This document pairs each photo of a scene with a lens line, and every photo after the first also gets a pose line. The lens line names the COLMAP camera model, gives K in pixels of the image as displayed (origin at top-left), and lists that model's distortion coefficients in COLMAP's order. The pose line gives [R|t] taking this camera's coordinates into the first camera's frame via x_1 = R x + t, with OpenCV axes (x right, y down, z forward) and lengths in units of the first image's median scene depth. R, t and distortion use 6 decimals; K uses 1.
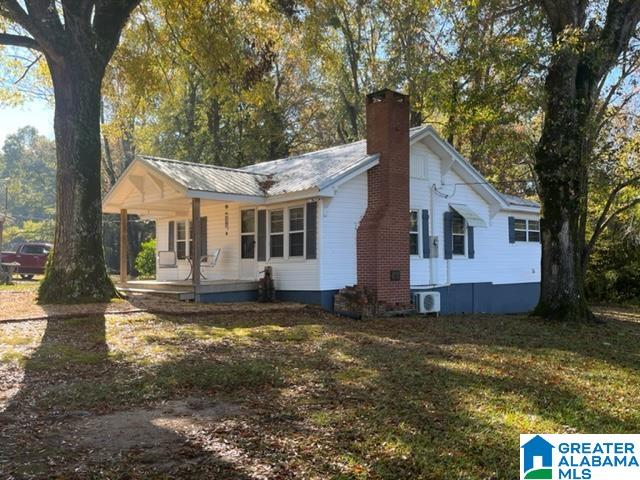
lens RADIAL K [[574.0, 0, 320.0], [0, 574.0, 240.0], [0, 0, 1]] dist [0.011726, -0.013209]
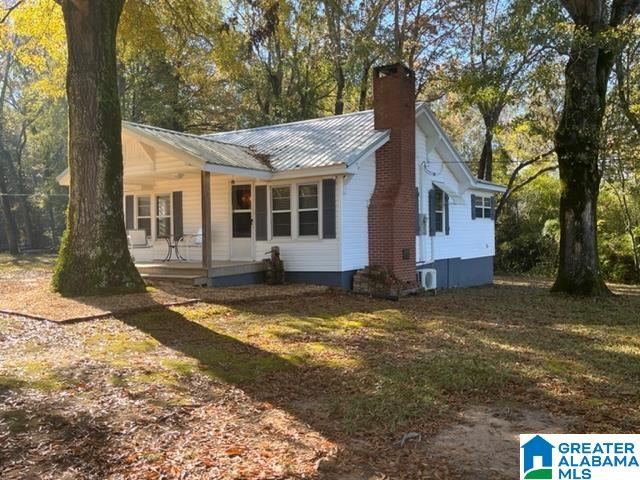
lens RADIAL K [[574.0, 0, 320.0], [0, 574.0, 240.0], [0, 0, 1]] dist [0.011726, -0.013209]
pose [[0.971219, -0.009592, 0.237996, -0.243678], [-0.002105, 0.998804, 0.048846, -0.010504], [-0.238180, -0.047941, 0.970037, 0.071037]]
